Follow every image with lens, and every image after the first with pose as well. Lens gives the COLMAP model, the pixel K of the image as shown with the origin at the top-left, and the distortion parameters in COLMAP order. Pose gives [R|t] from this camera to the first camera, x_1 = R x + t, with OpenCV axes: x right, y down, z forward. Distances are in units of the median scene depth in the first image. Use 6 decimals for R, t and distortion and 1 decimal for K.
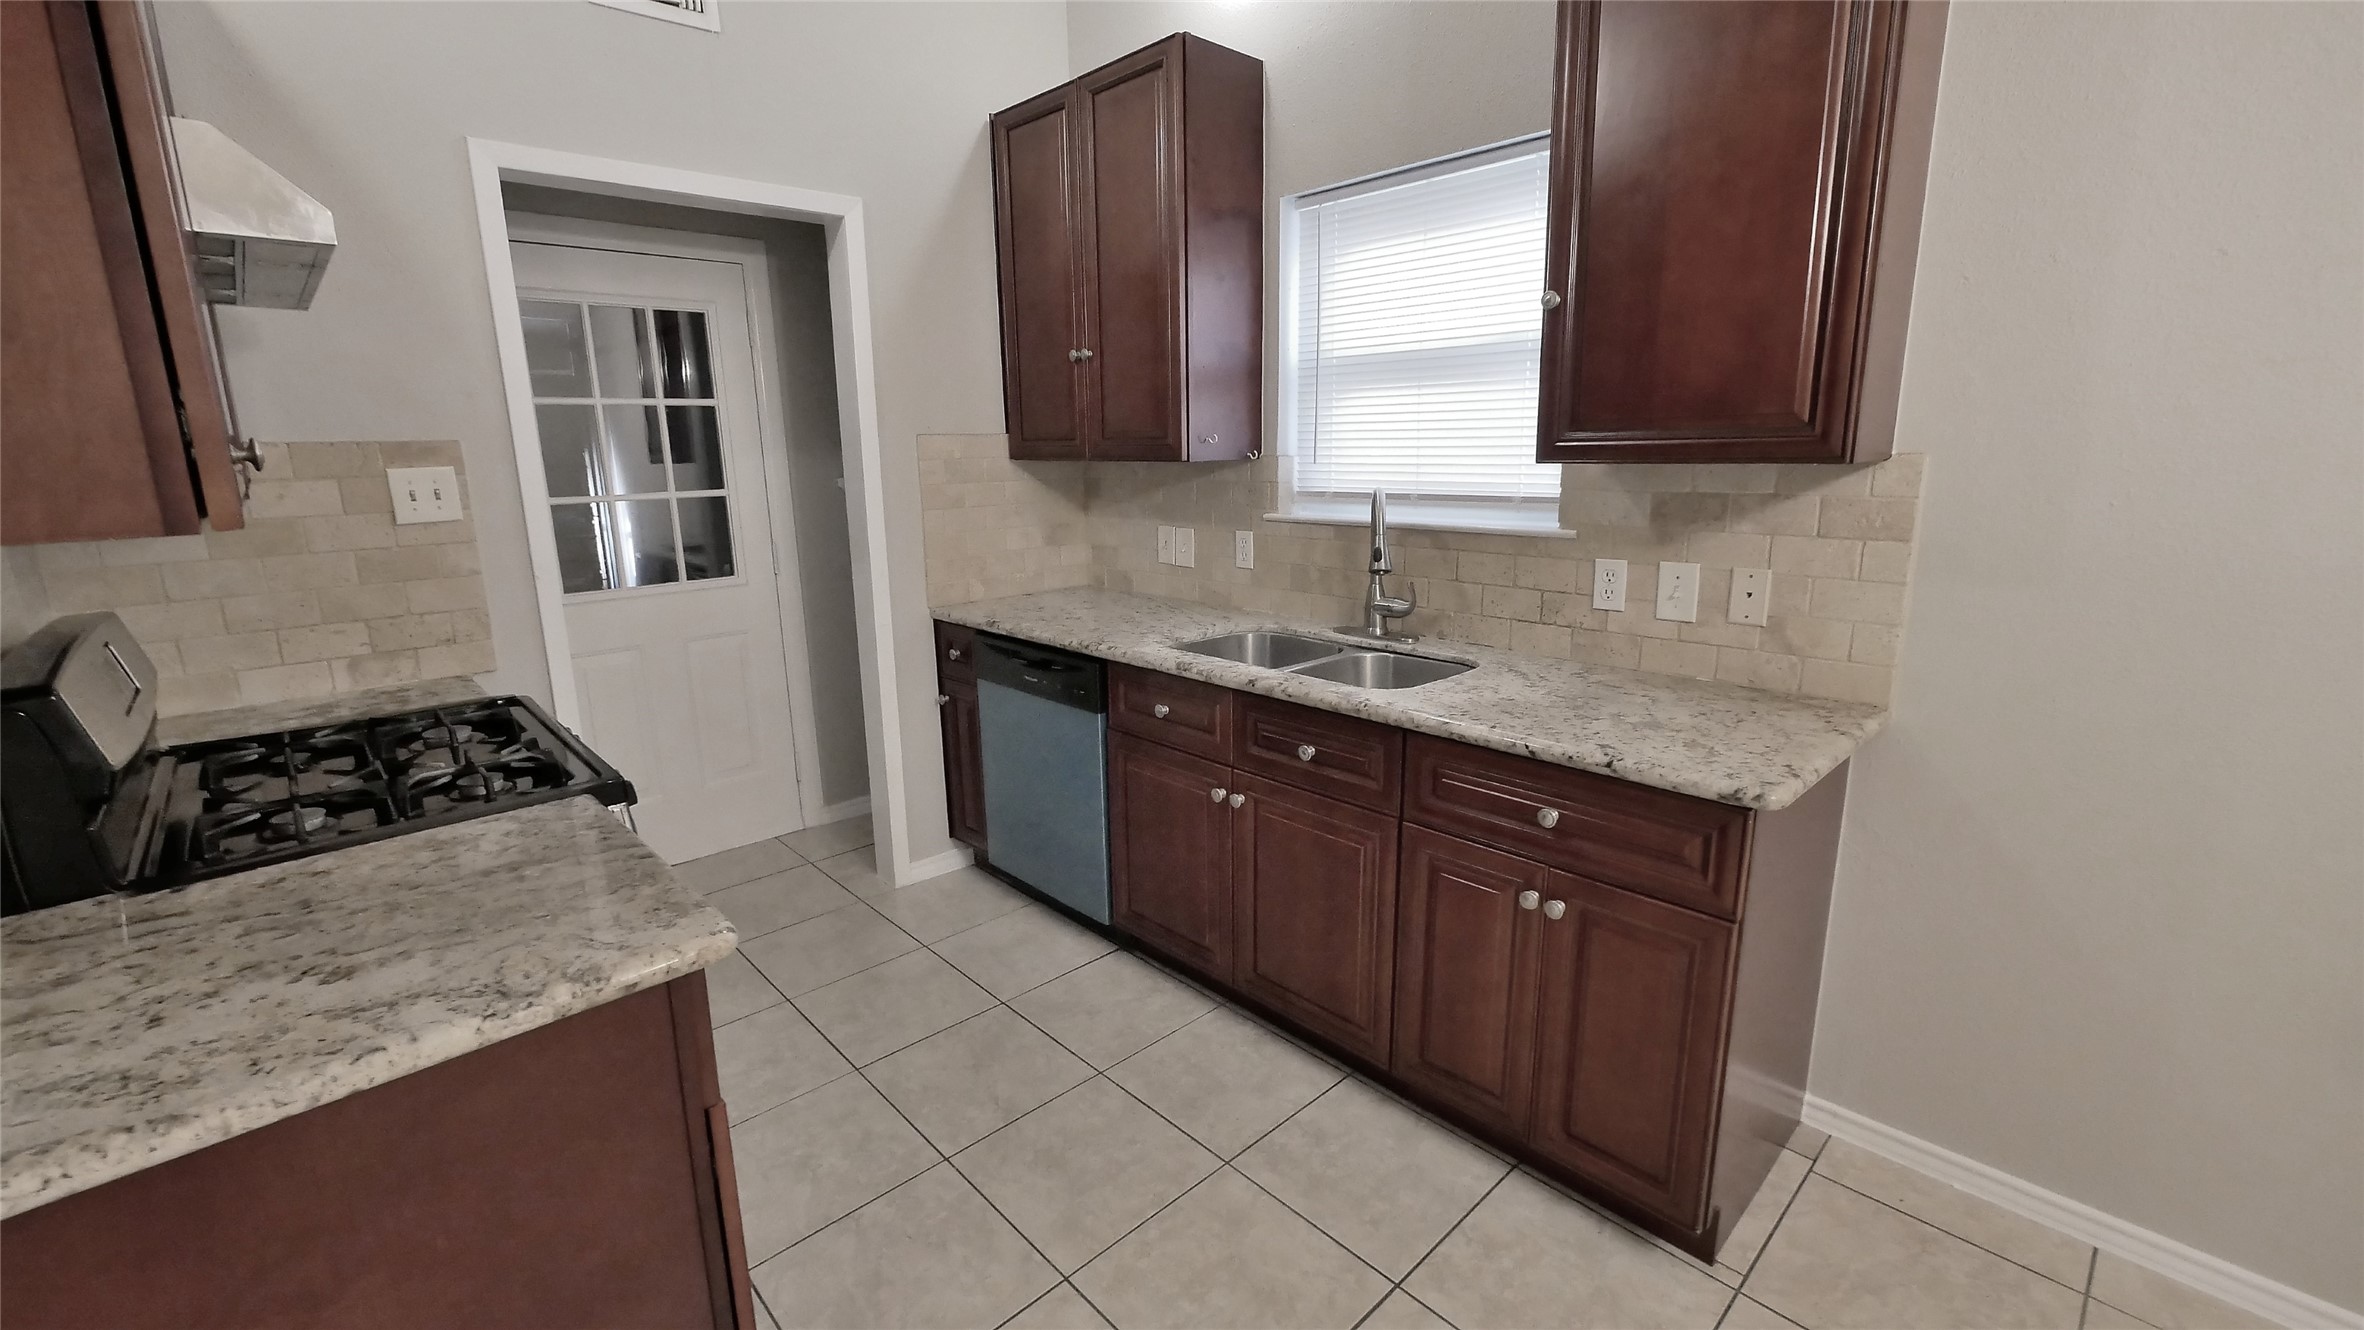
lens RADIAL K [[984.7, 0, 1176.1], [0, 984.7, 645.1], [0, 0, 1]] dist [-0.005148, -0.000282]
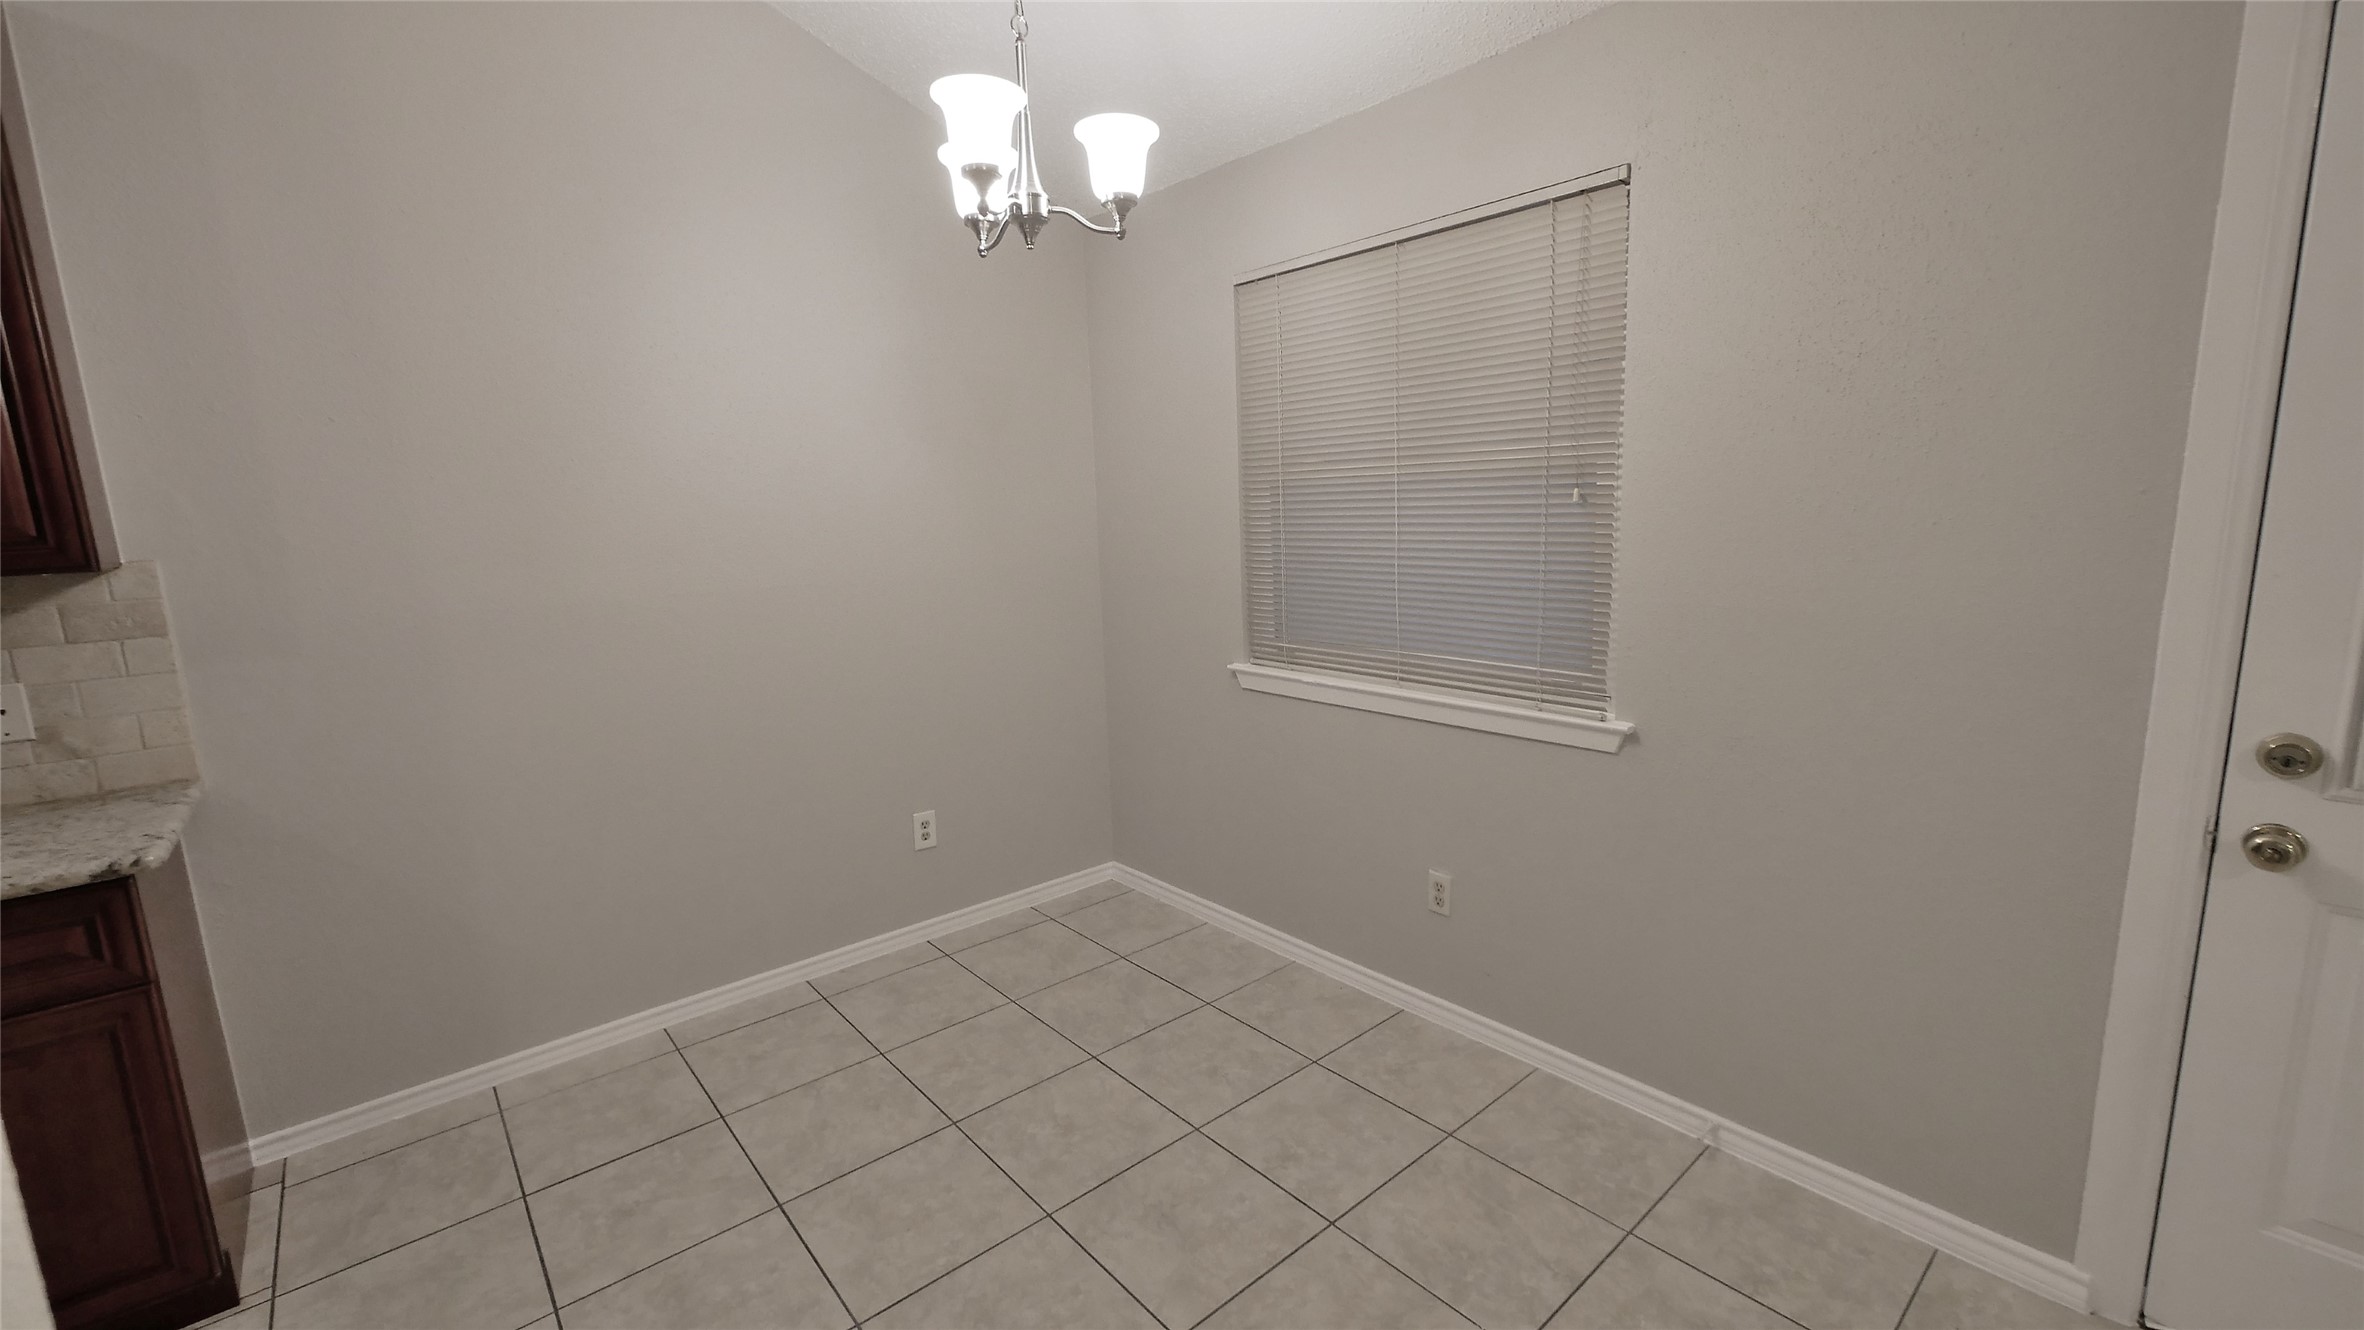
lens RADIAL K [[967.3, 0, 1177.5], [0, 967.3, 673.7], [0, 0, 1]] dist [-0.013000, -0.000005]
pose [[0.042968, -0.162642, 0.985749, -0.276478], [0.237951, 0.959933, 0.148010, 0.048178], [-0.970326, 0.228201, 0.079948, -0.207581]]
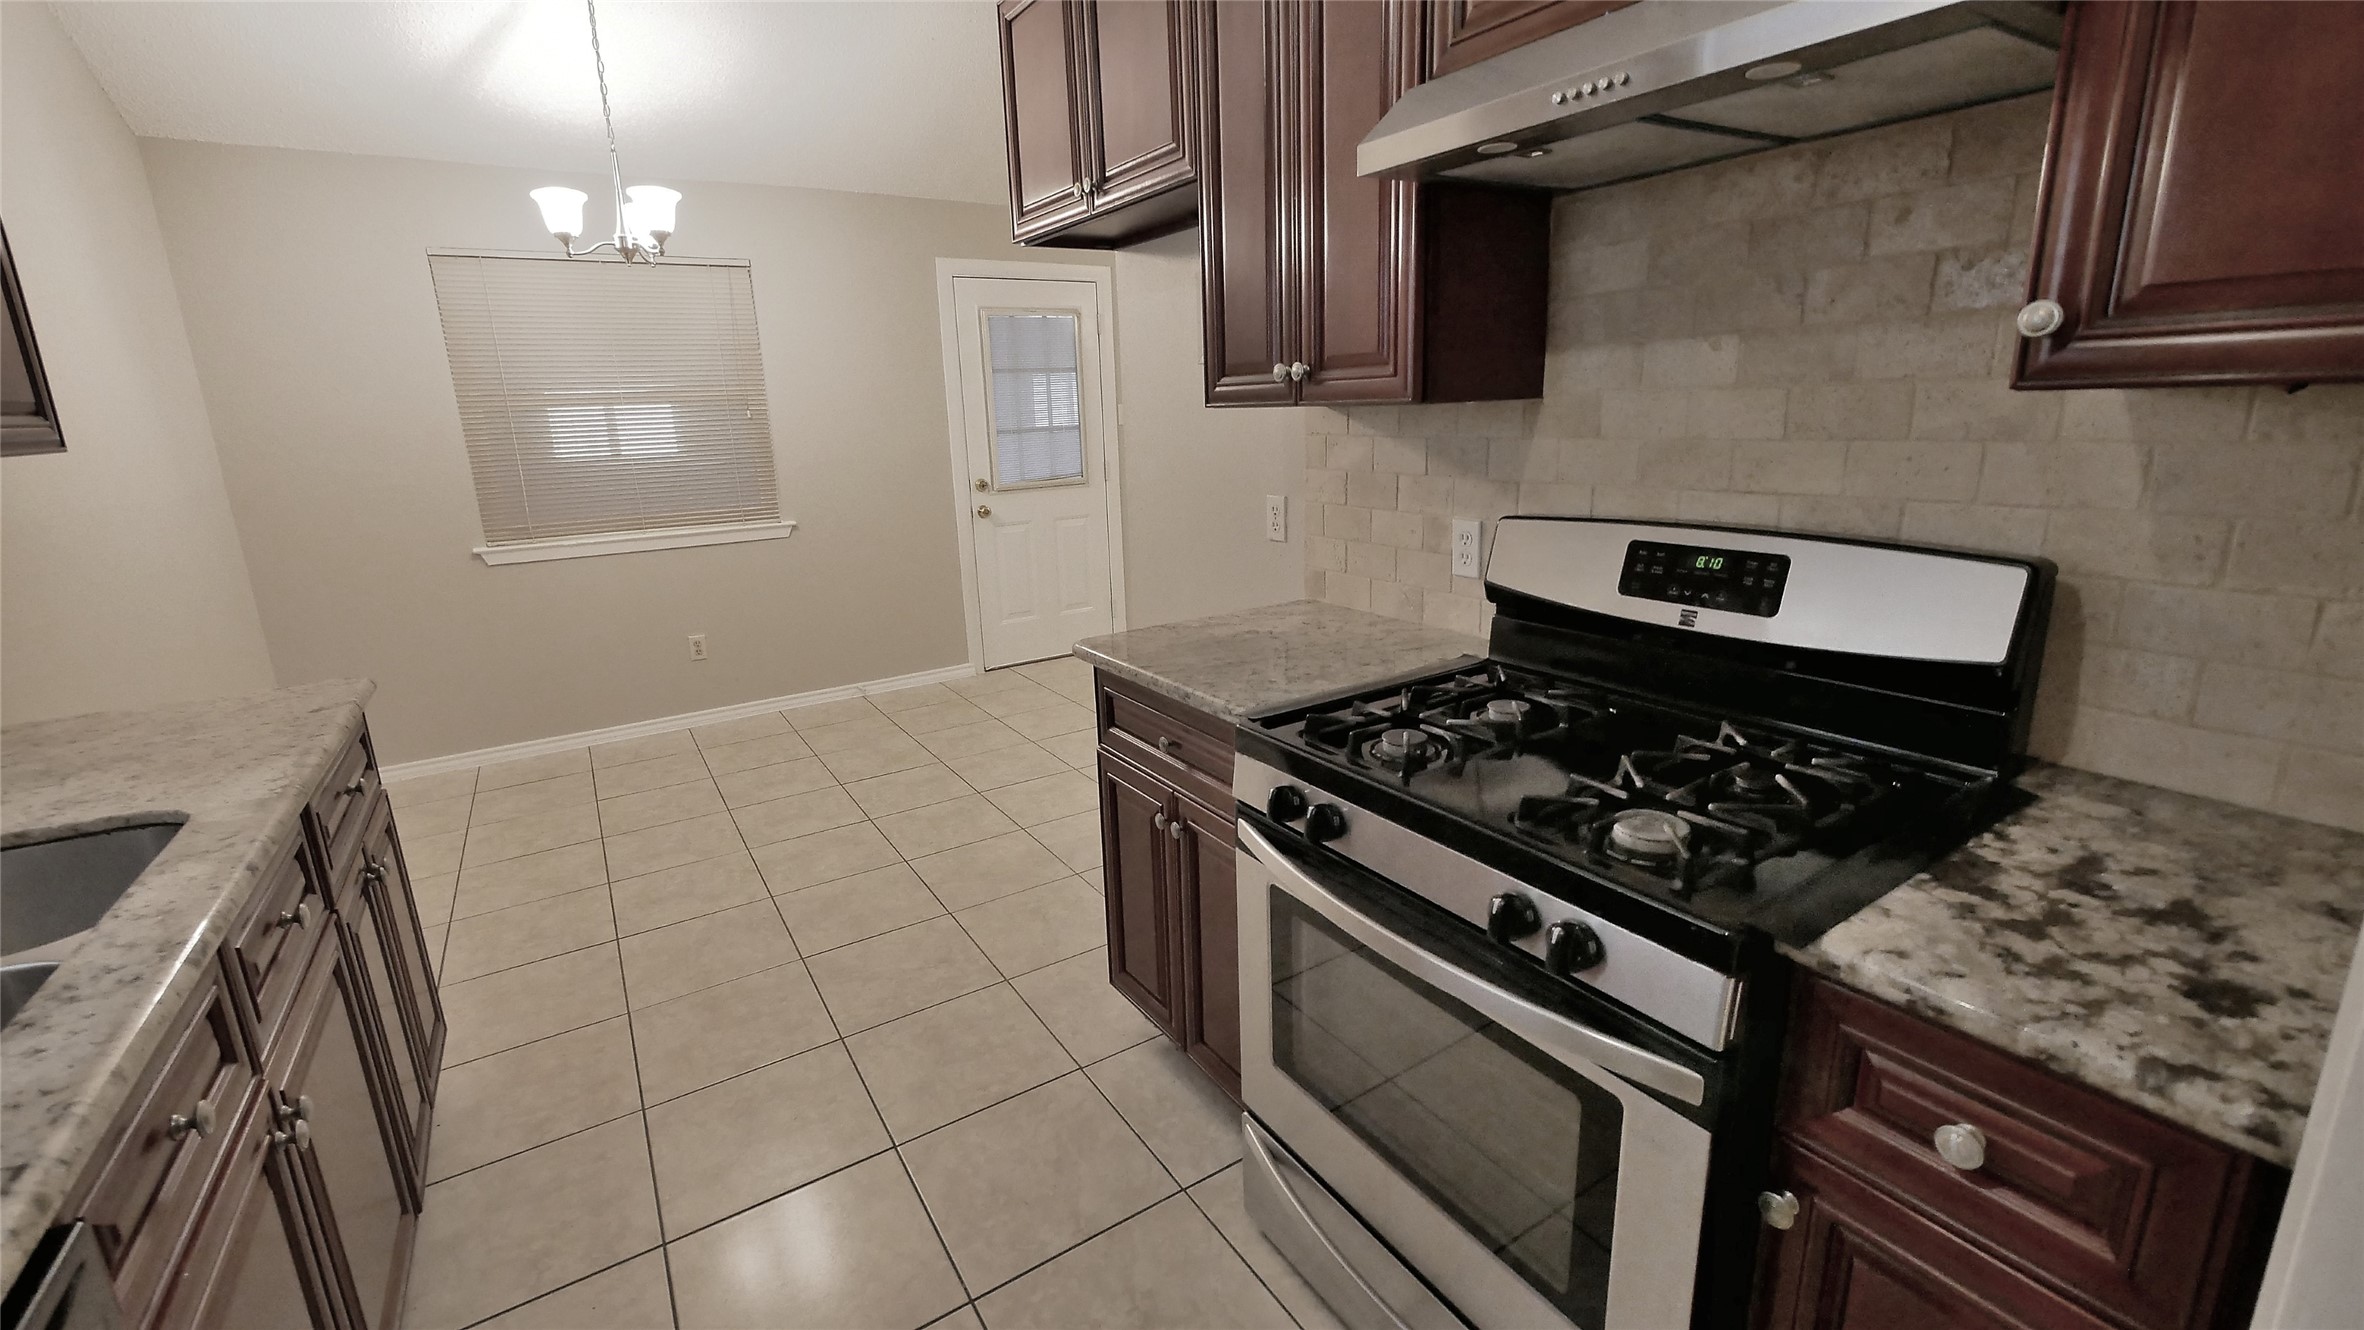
lens RADIAL K [[979.1, 0, 1175.4], [0, 979.1, 644.5], [0, 0, 1]] dist [-0.002353, -0.000148]
pose [[-0.982304, 0.003672, 0.187258, -0.540962], [0.084756, 0.900294, 0.426951, -0.271336], [-0.167019, 0.435267, -0.884674, 1.424960]]
